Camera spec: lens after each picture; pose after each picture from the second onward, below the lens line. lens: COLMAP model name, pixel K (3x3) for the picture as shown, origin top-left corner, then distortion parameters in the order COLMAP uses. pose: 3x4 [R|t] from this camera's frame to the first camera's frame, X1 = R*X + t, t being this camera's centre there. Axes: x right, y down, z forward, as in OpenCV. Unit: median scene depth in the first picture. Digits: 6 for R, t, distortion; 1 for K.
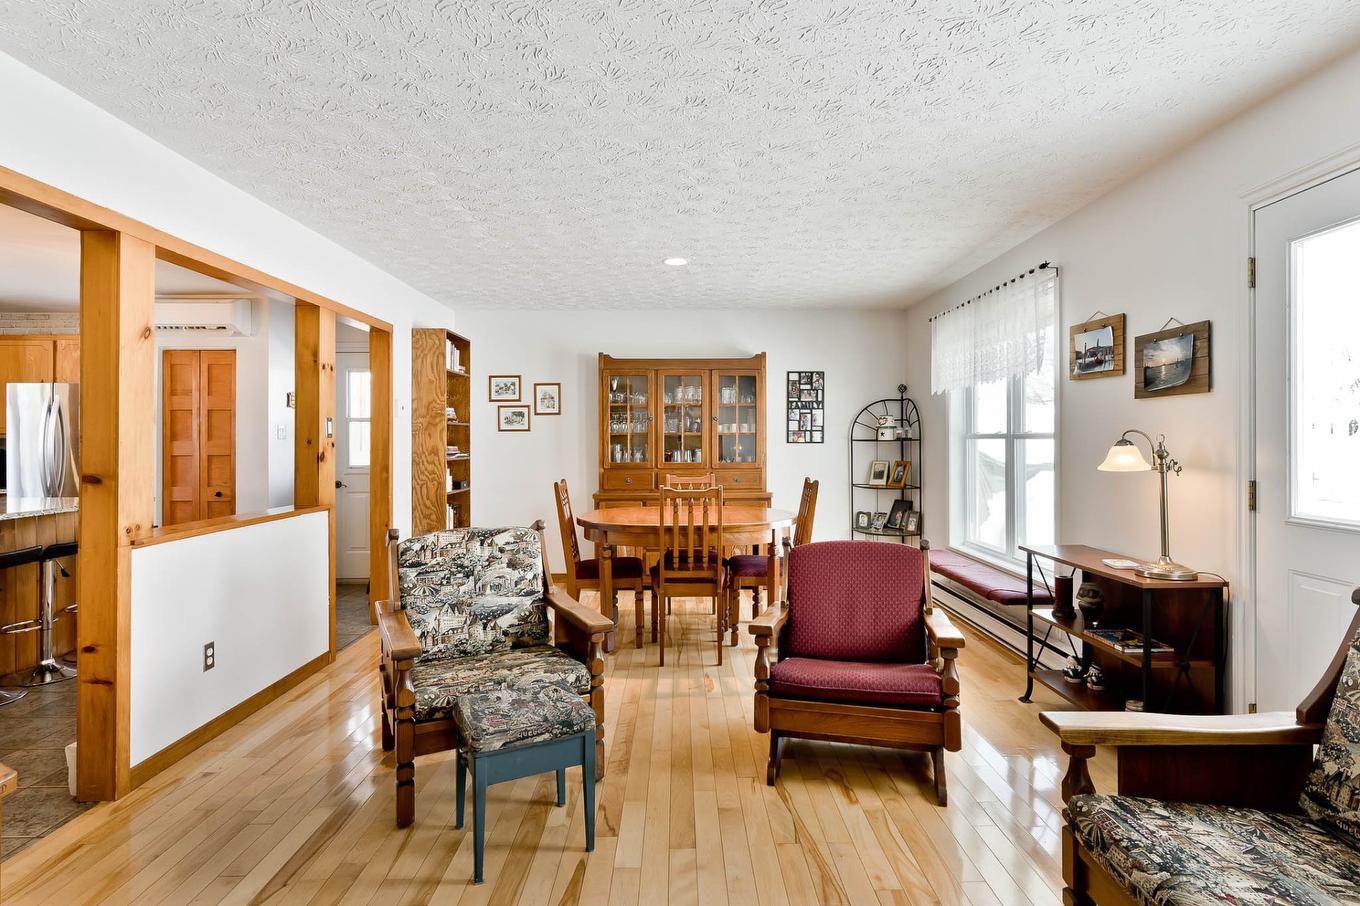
lens RADIAL K [[732.3, 0, 675.0], [0, 732.3, 447.7], [0, 0, 1]] dist [-0.089845, 0.001344]
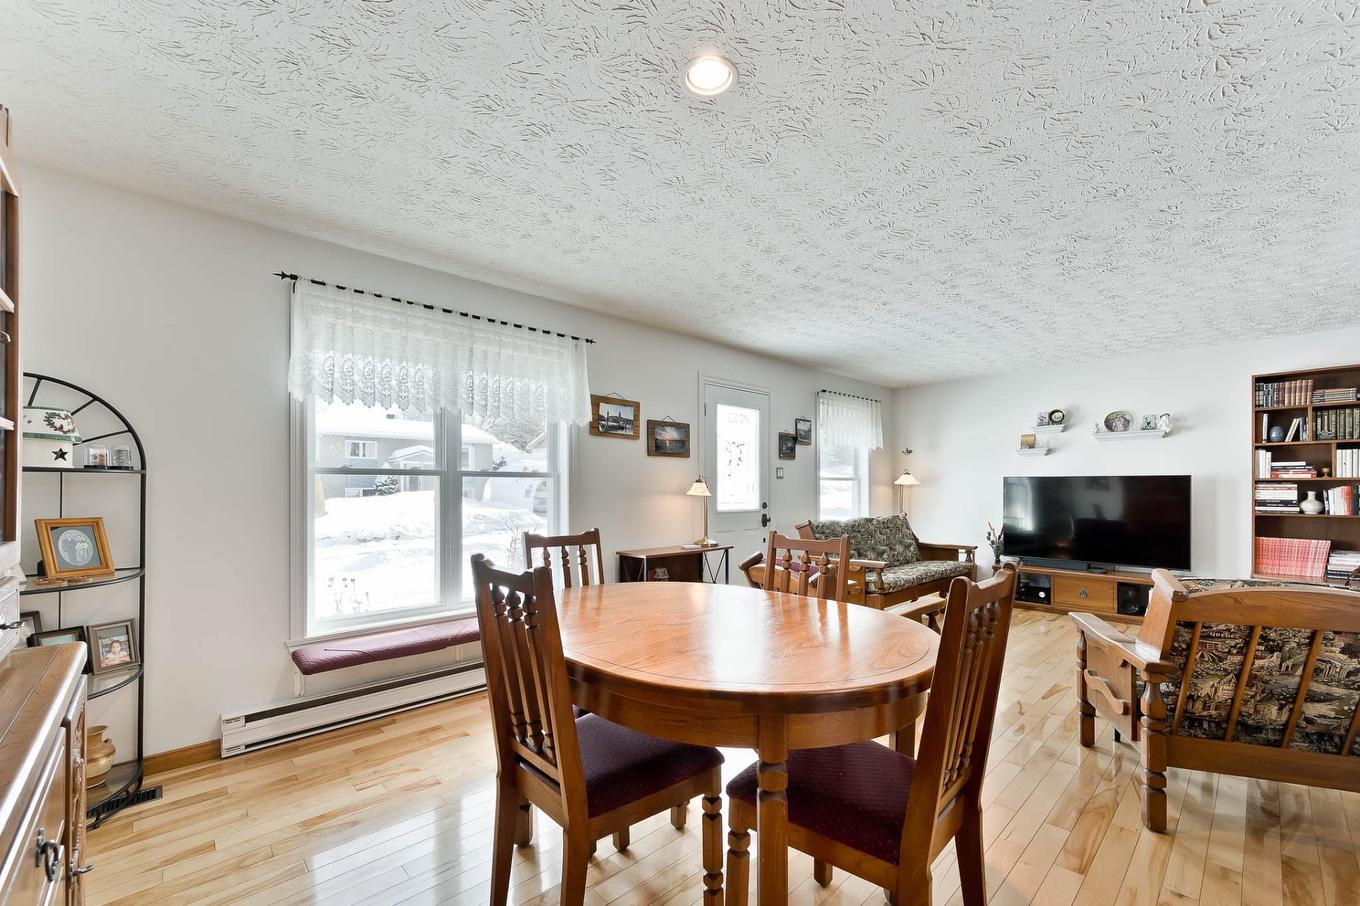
lens RADIAL K [[563.1, 0, 680.9], [0, 563.1, 481.2], [0, 0, 1]] dist [-0.001192, -0.000130]
pose [[-0.707580, 0.018541, 0.706390, -0.299829], [0.013921, 0.999827, -0.012299, 0.009213], [-0.706496, 0.001131, -0.707716, 1.560761]]
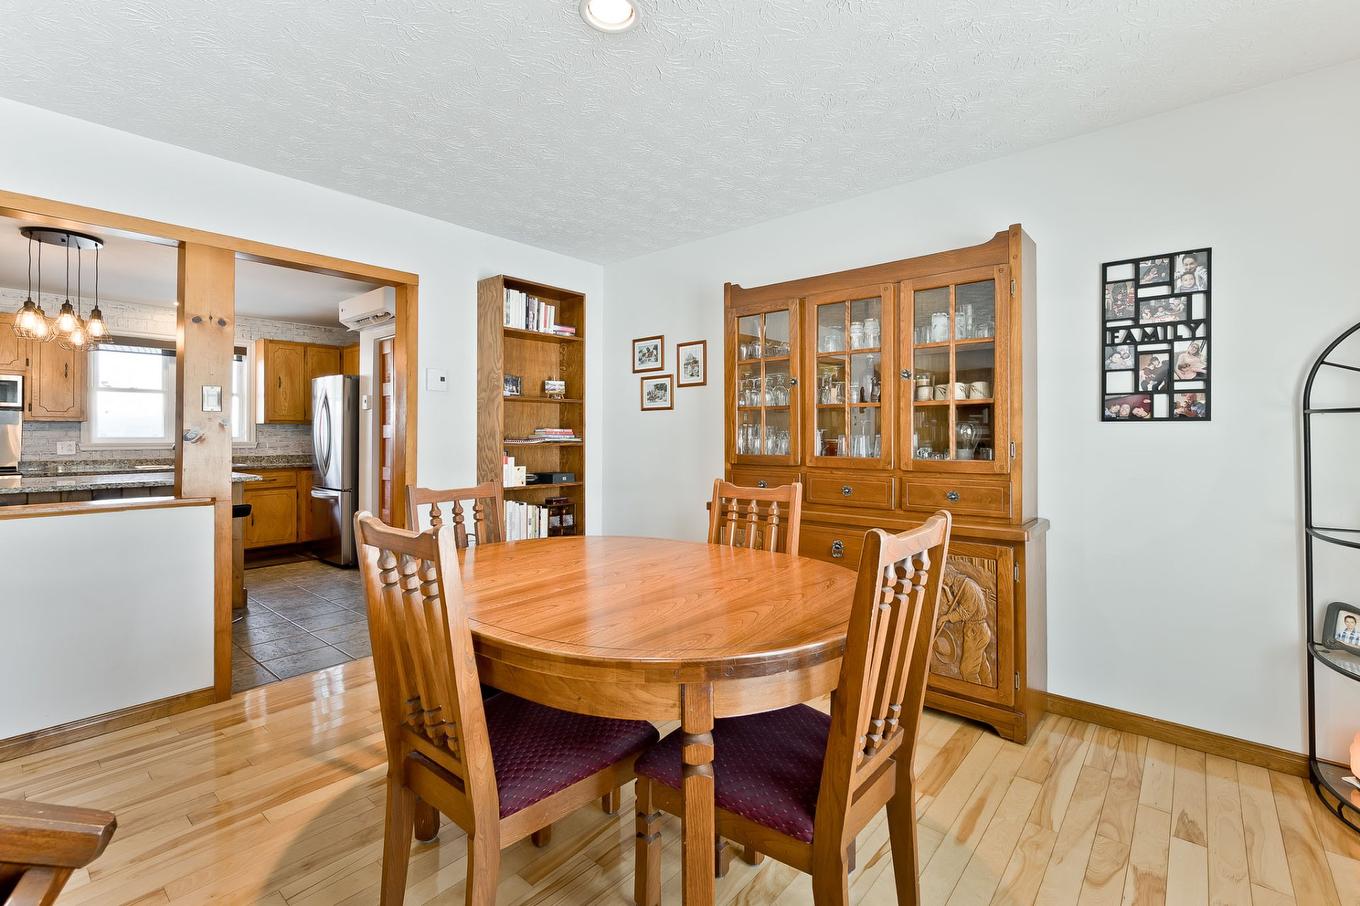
lens RADIAL K [[623.2, 0, 611.5], [0, 623.2, 432.8], [0, 0, 1]] dist [-0.001498, -0.000369]
pose [[0.745544, 0.002064, -0.666453, 0.312284], [-0.008113, 0.999949, -0.005978, 0.009986], [0.666407, 0.009864, 0.745523, 0.856577]]
